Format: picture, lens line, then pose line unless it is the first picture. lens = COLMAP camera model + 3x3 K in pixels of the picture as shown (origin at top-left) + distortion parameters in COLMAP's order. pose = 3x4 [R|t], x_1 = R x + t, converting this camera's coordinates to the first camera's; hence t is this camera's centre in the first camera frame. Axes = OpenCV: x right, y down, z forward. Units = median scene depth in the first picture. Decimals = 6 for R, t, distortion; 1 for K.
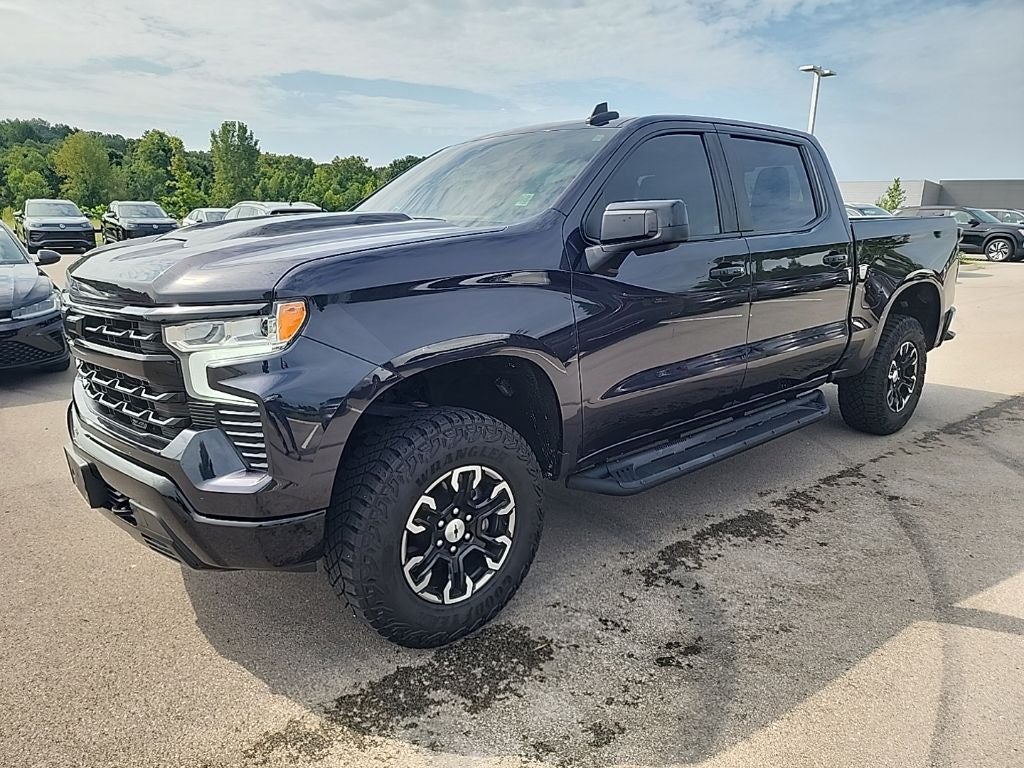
lens RADIAL K [[688.3, 0, 513.4], [0, 688.3, 394.4], [0, 0, 1]] dist [0.067228, -0.054778]
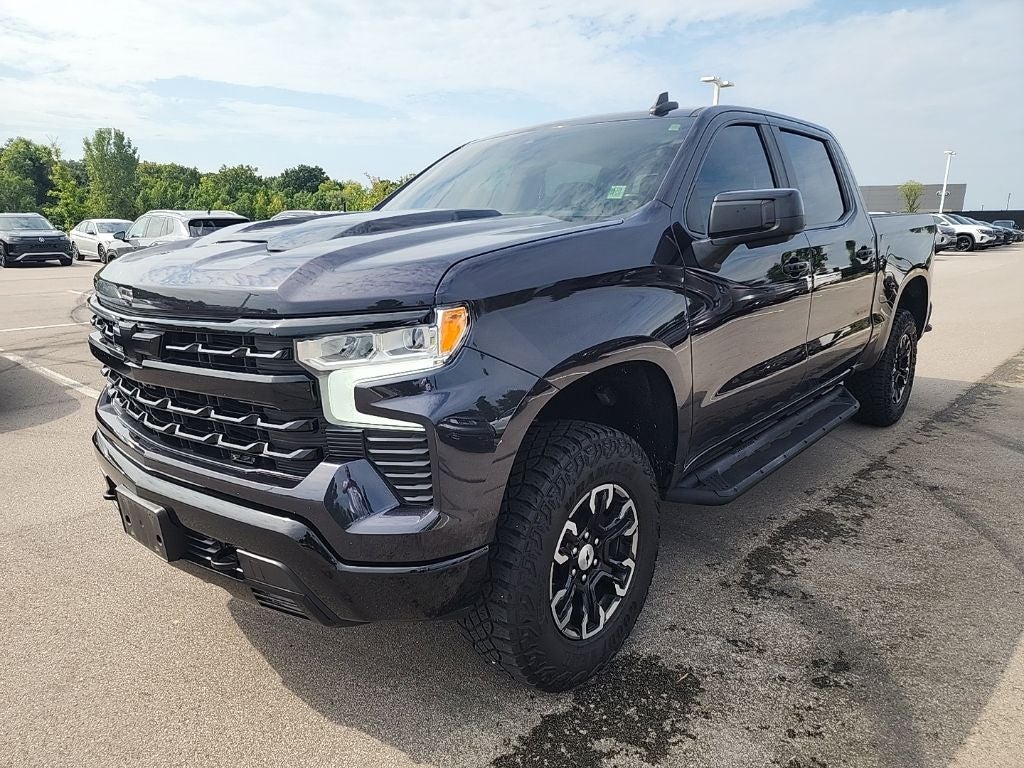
lens RADIAL K [[688.3, 0, 504.3], [0, 688.3, 390.7], [0, 0, 1]] dist [0.067228, -0.054778]
pose [[0.990987, -0.044679, 0.126284, -0.216640], [0.046712, 0.998822, -0.013176, -0.009242], [-0.125546, 0.018956, 0.991907, 0.082777]]
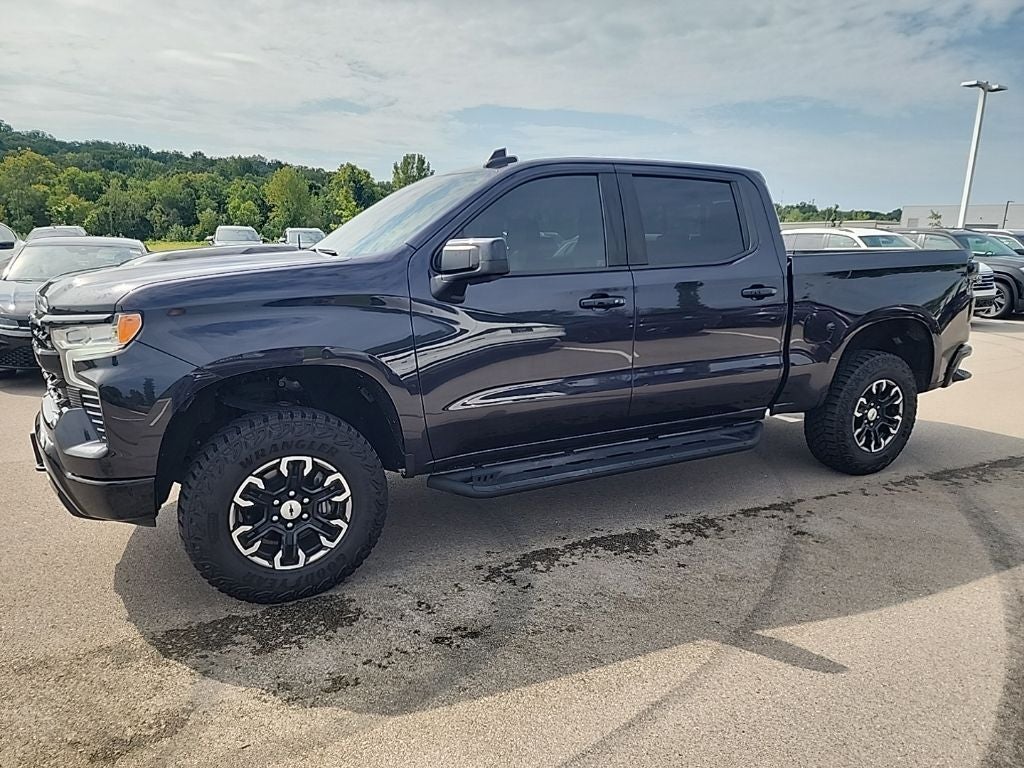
lens RADIAL K [[688.3, 0, 510.0], [0, 688.3, 391.1], [0, 0, 1]] dist [0.067228, -0.054778]
pose [[0.972556, 0.054872, -0.226107, 0.402325], [-0.063250, 0.997548, -0.029968, 0.002827], [0.223908, 0.043447, 0.973641, -0.071837]]
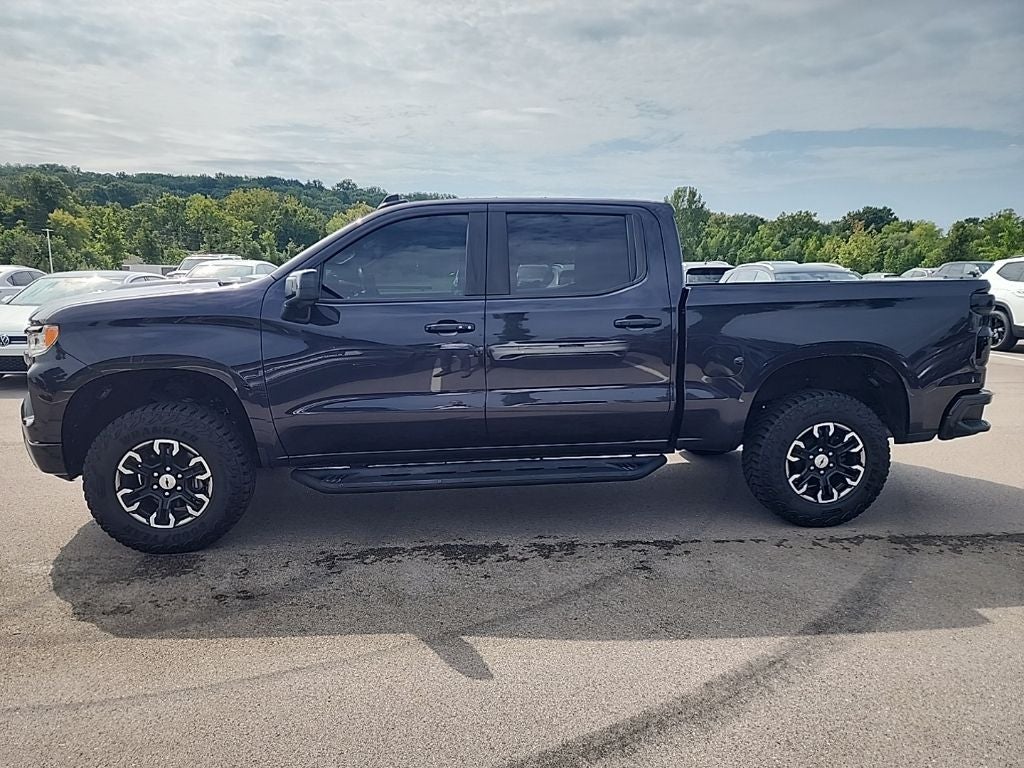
lens RADIAL K [[688.3, 0, 518.2], [0, 688.3, 391.3], [0, 0, 1]] dist [0.067228, -0.054778]
pose [[0.819809, 0.094299, -0.564820, 1.042988], [-0.139508, 0.989519, -0.037285, -0.039328], [0.555384, 0.109363, 0.824372, 0.094809]]
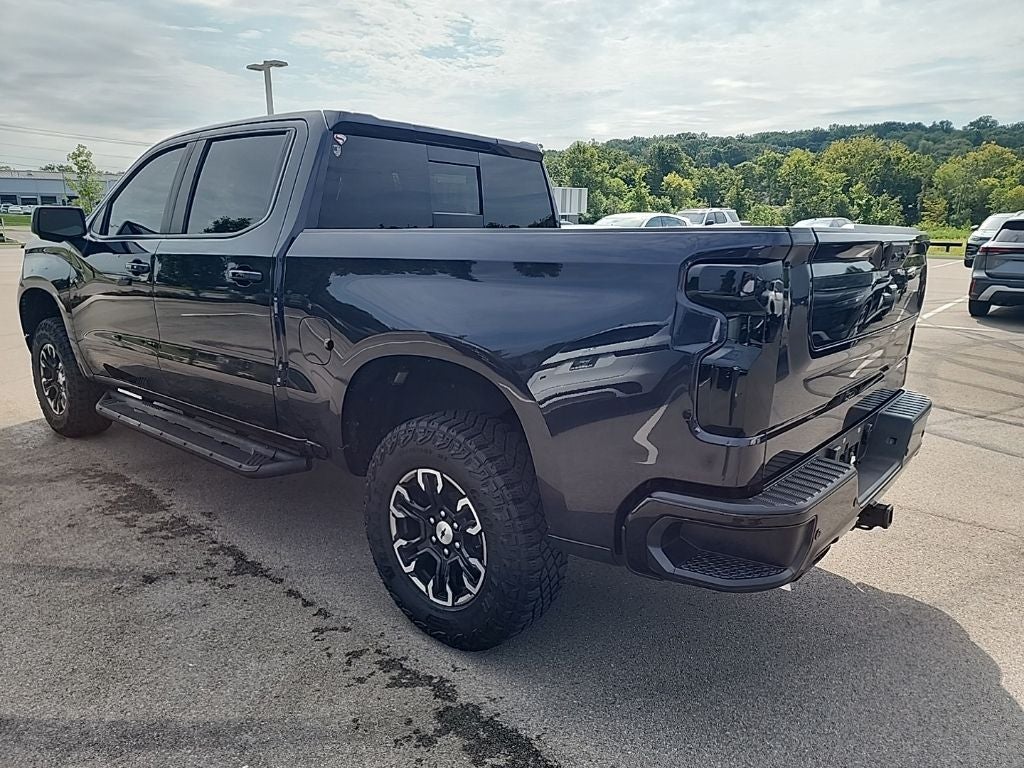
lens RADIAL K [[688.3, 0, 509.4], [0, 688.3, 381.3], [0, 0, 1]] dist [0.067228, -0.054778]
pose [[0.150859, 0.216097, -0.964647, 1.482296], [-0.254001, 0.951527, 0.173436, -0.338216], [0.955366, 0.218857, 0.198435, 1.337155]]
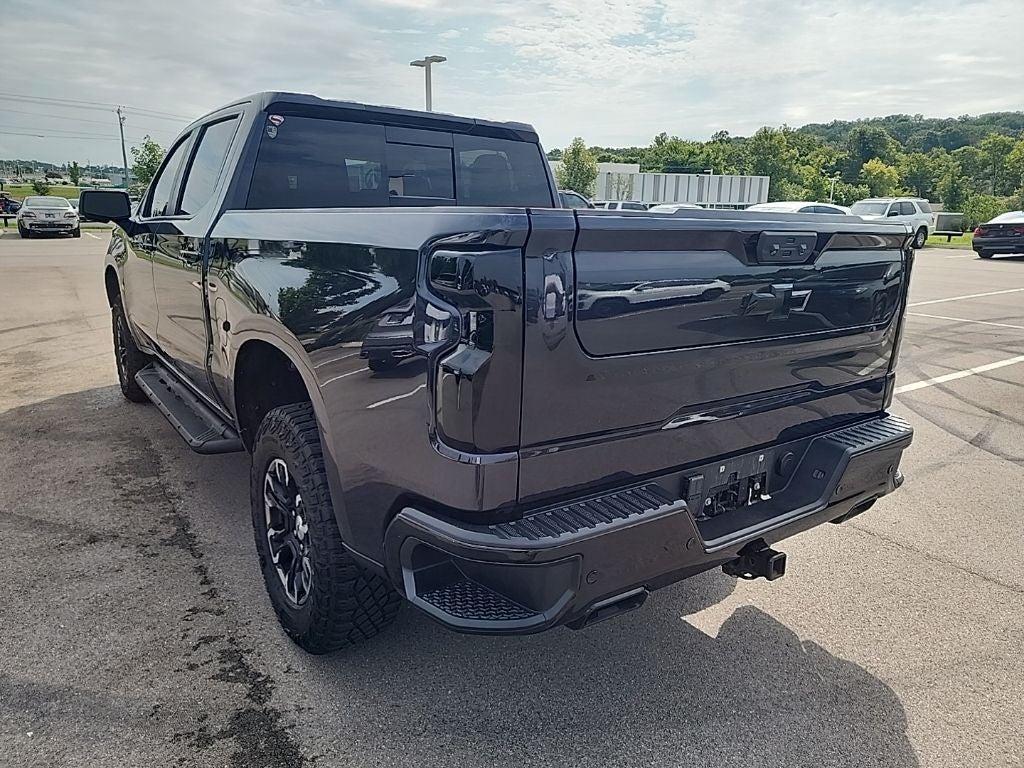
lens RADIAL K [[688.3, 0, 516.9], [0, 688.3, 376.9], [0, 0, 1]] dist [0.067228, -0.054778]
pose [[-0.085230, 0.224952, -0.970635, 1.431789], [-0.265443, 0.933846, 0.239734, -0.412066], [0.960352, 0.278081, -0.019880, 1.637502]]
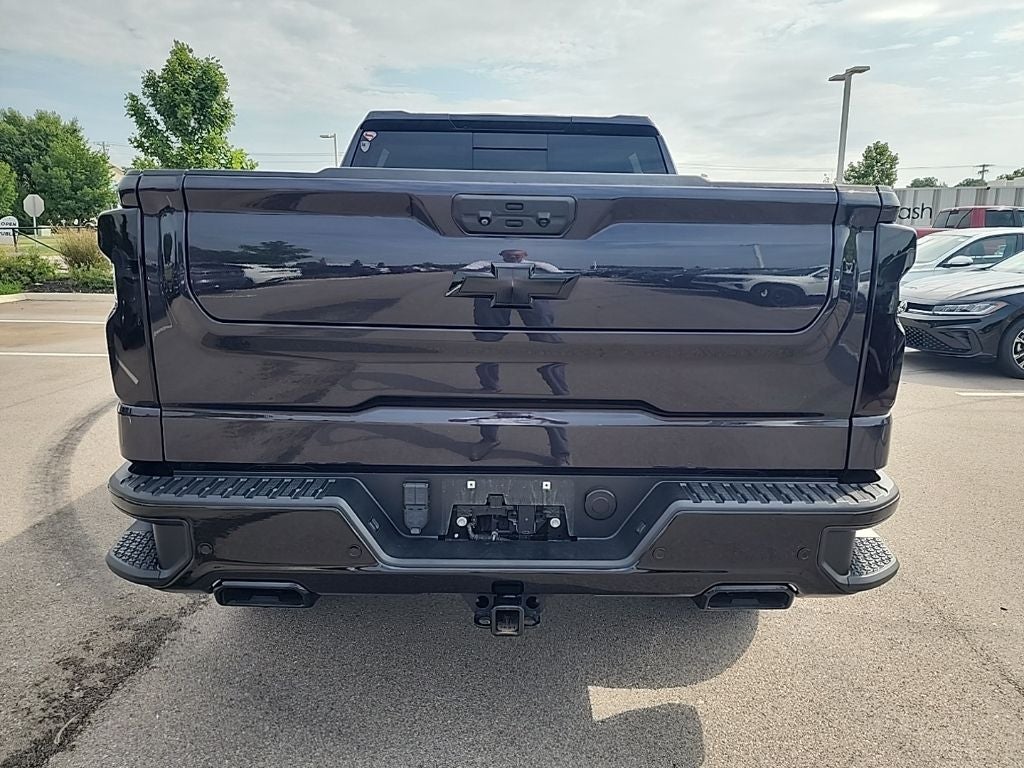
lens RADIAL K [[688.3, 0, 522.2], [0, 688.3, 379.6], [0, 0, 1]] dist [0.067228, -0.054778]
pose [[-0.635182, 0.145362, -0.758560, 1.201967], [-0.199407, 0.917969, 0.342883, -0.487431], [0.746177, 0.369056, -0.554092, 2.083237]]
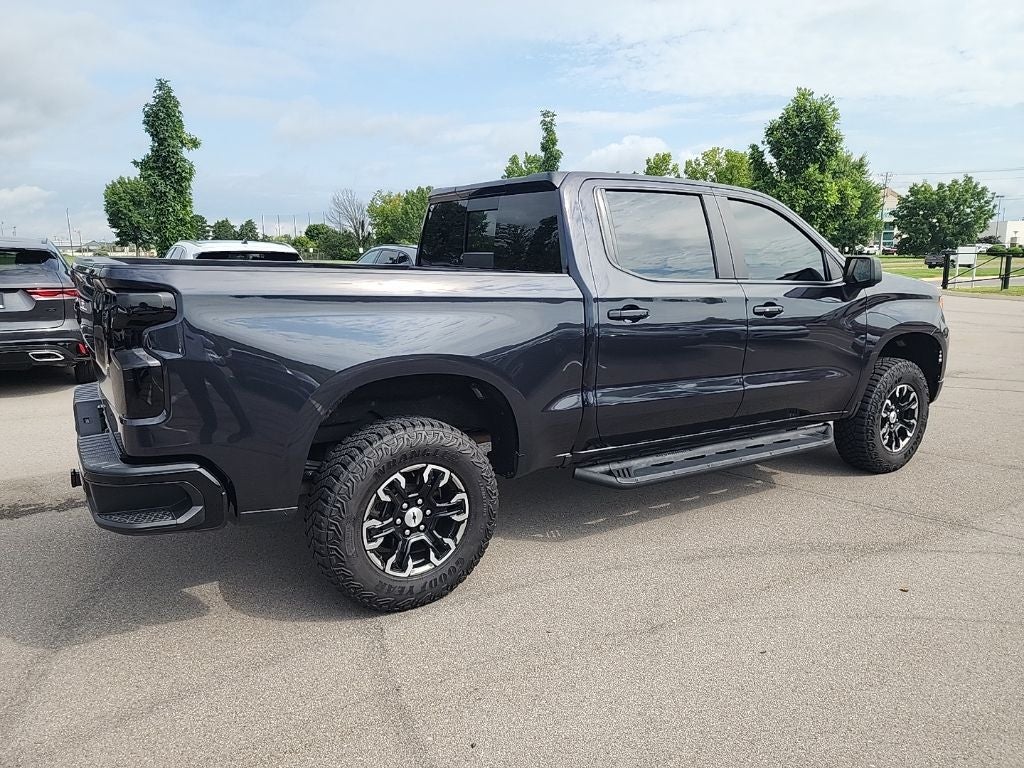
lens RADIAL K [[688.3, 0, 524.0], [0, 688.3, 389.4], [0, 0, 1]] dist [0.067228, -0.054778]
pose [[-0.992116, -0.034519, 0.120472, 0.178513], [0.019498, 0.907093, 0.420477, -0.668259], [-0.123794, 0.419511, -0.899269, 2.594761]]
